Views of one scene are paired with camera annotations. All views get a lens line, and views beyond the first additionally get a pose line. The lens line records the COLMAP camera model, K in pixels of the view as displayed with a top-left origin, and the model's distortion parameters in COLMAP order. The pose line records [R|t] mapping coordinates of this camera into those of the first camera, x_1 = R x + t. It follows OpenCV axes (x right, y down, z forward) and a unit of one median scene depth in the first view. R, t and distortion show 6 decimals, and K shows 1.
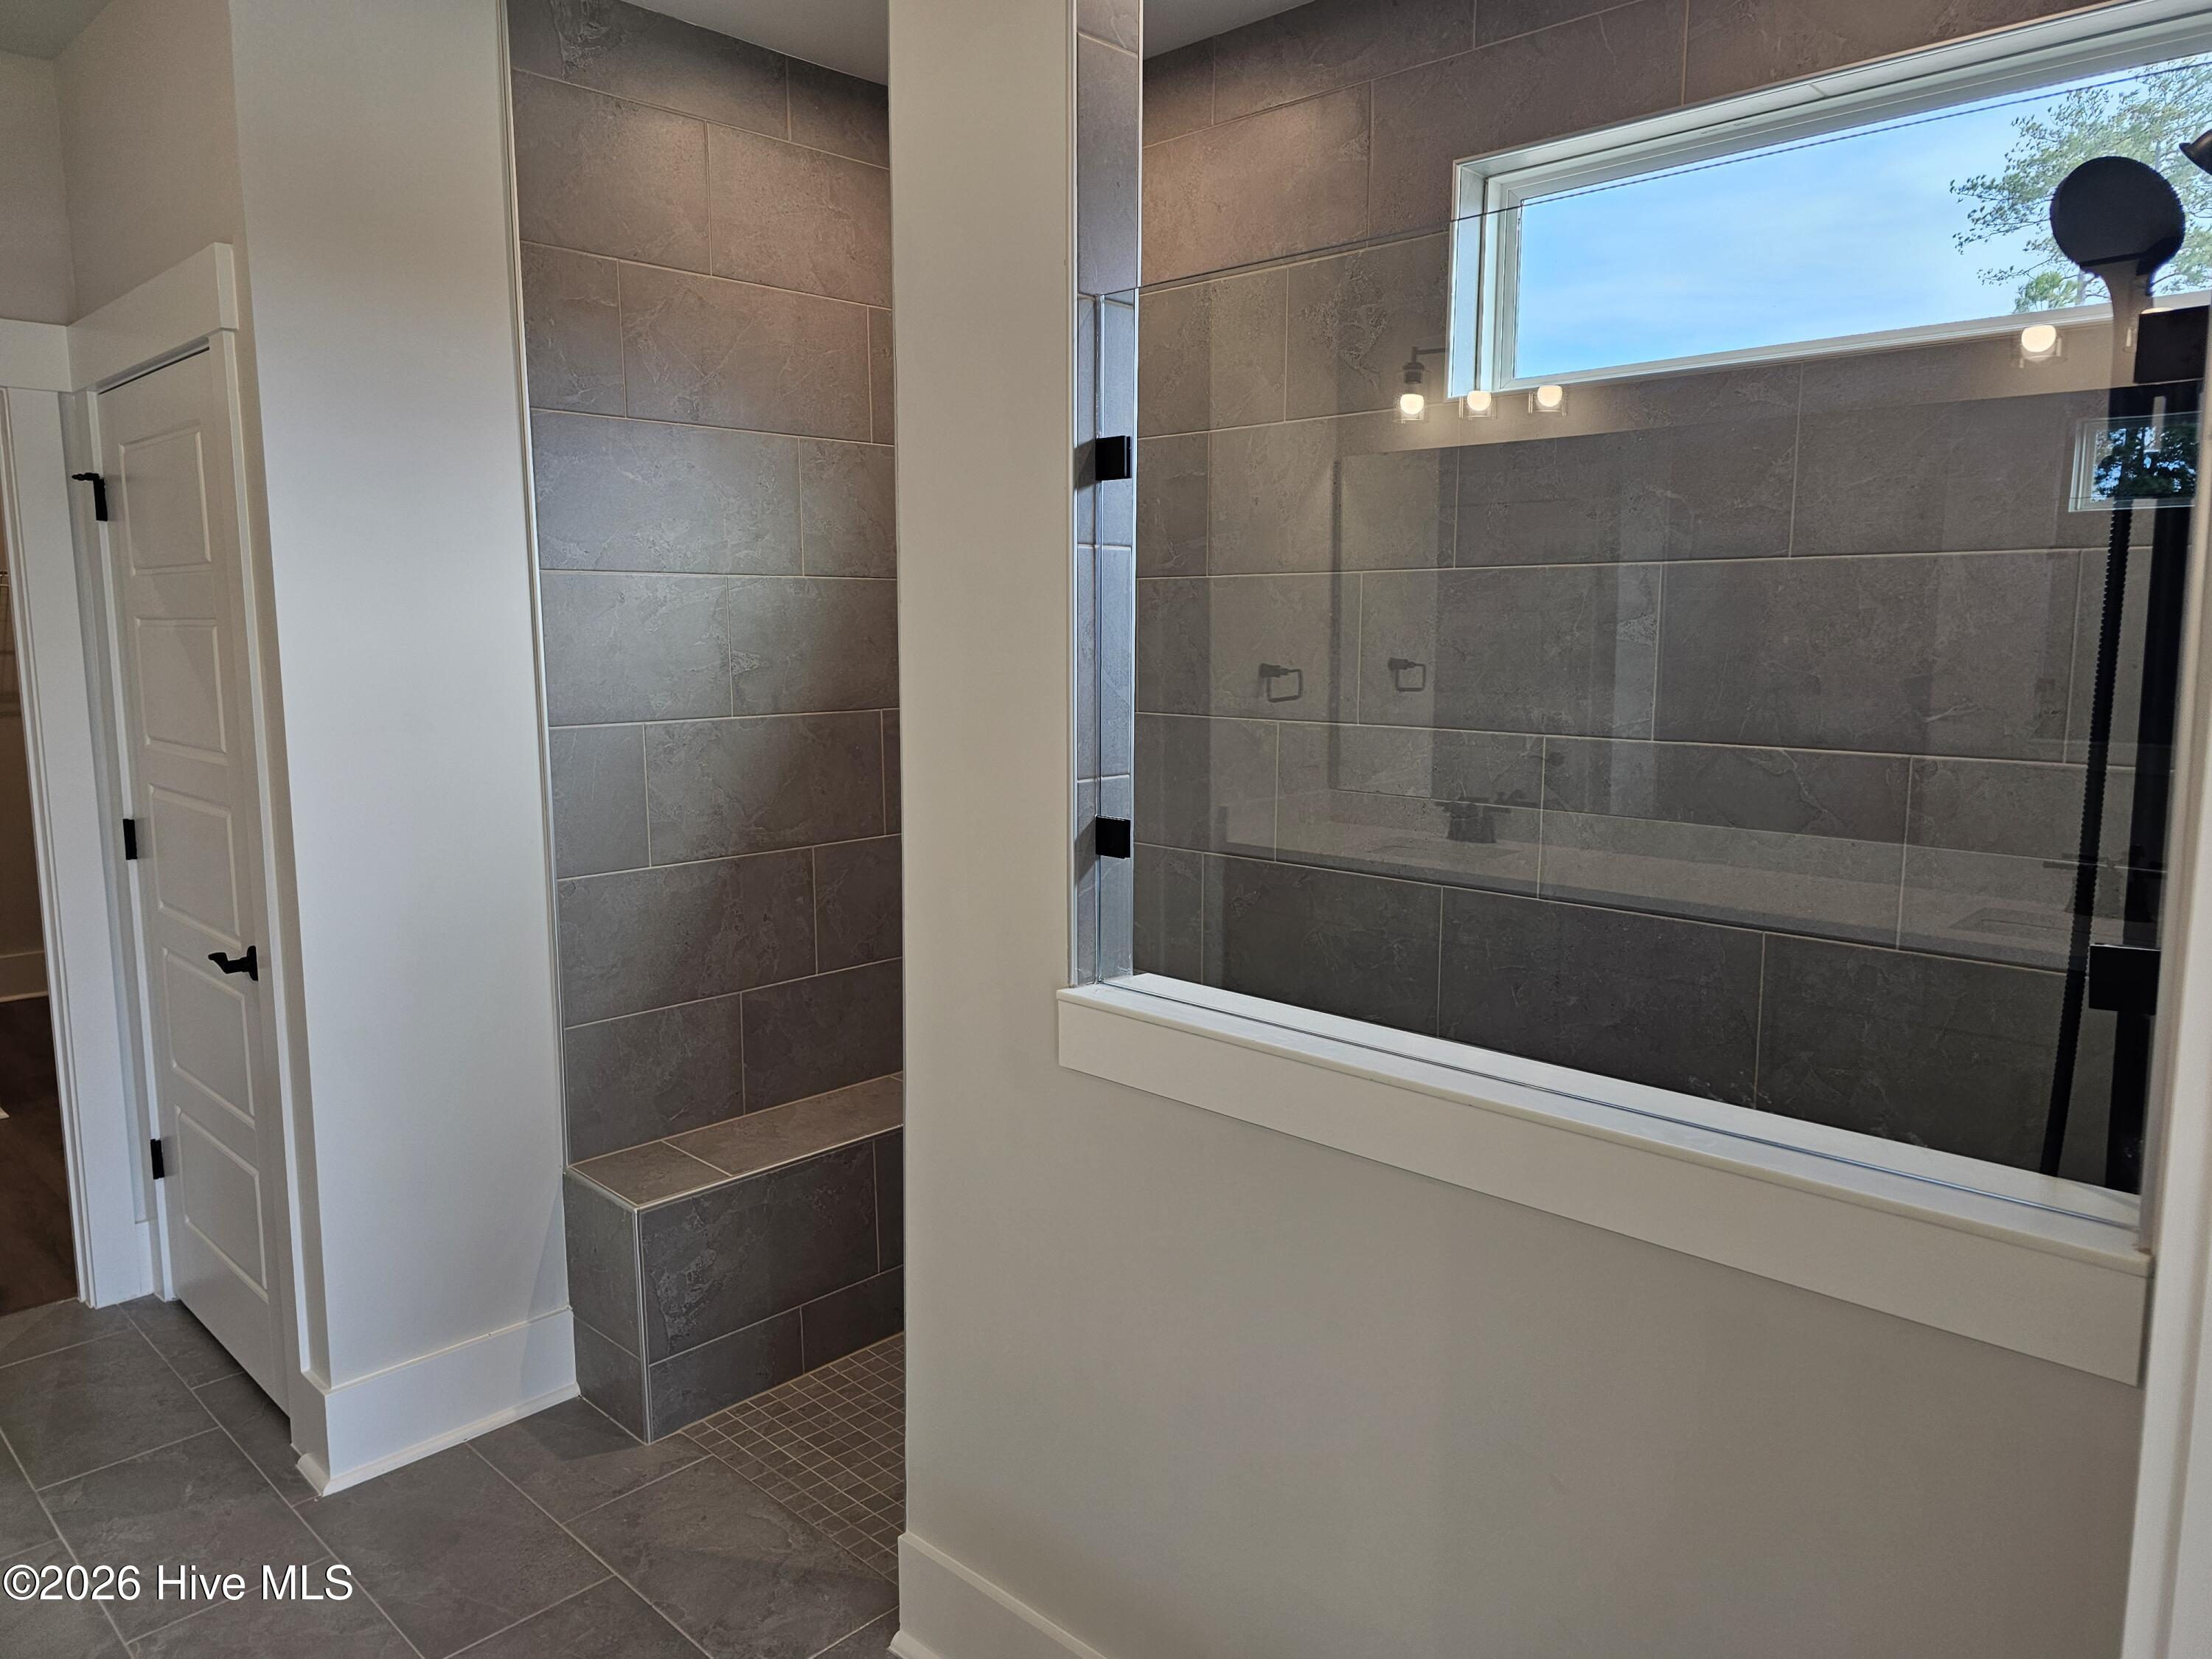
lens RADIAL K [[1494.4, 0, 1100.1], [0, 1494.4, 821.8], [0, 0, 1]] dist [0.051956, -0.001315]
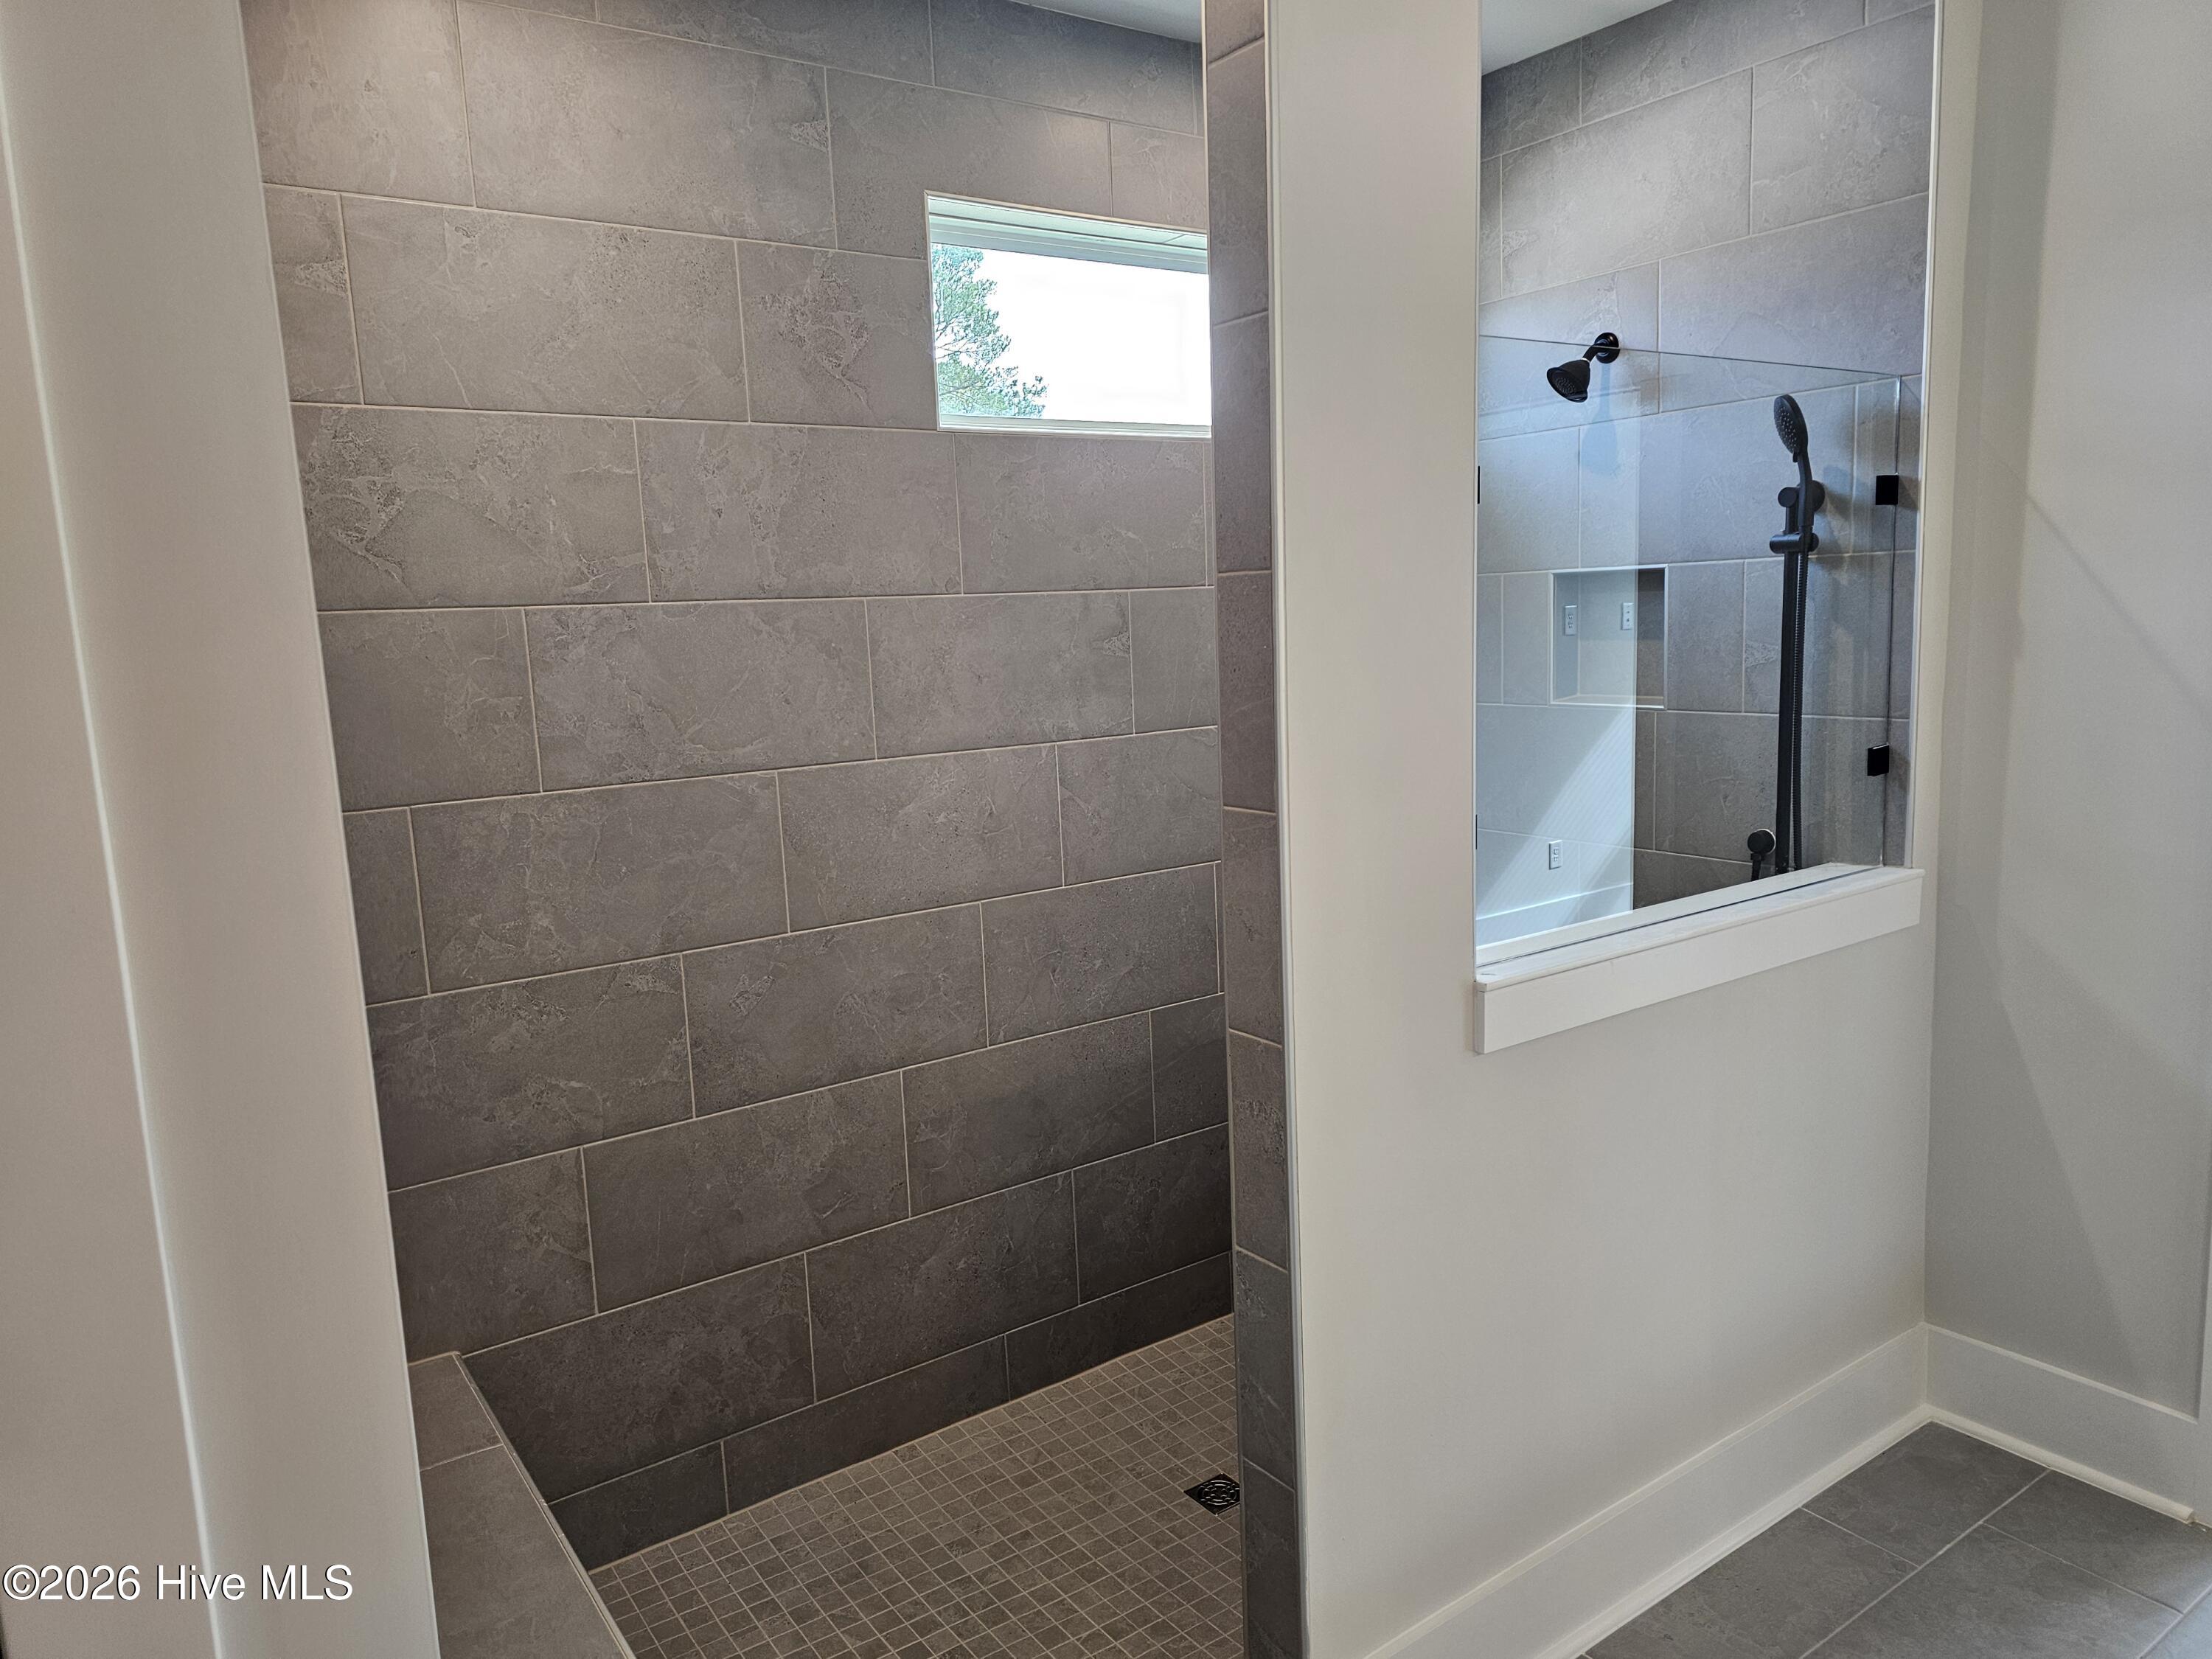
lens RADIAL K [[1471.7, 0, 1106.3], [0, 1471.7, 835.8], [0, 0, 1]] dist [0.062869, -0.052443]
pose [[0.166737, -0.153941, 0.973910, -0.756878], [0.170917, 0.977297, 0.125214, -0.116599], [-0.971075, 0.145580, 0.189262, 0.733330]]
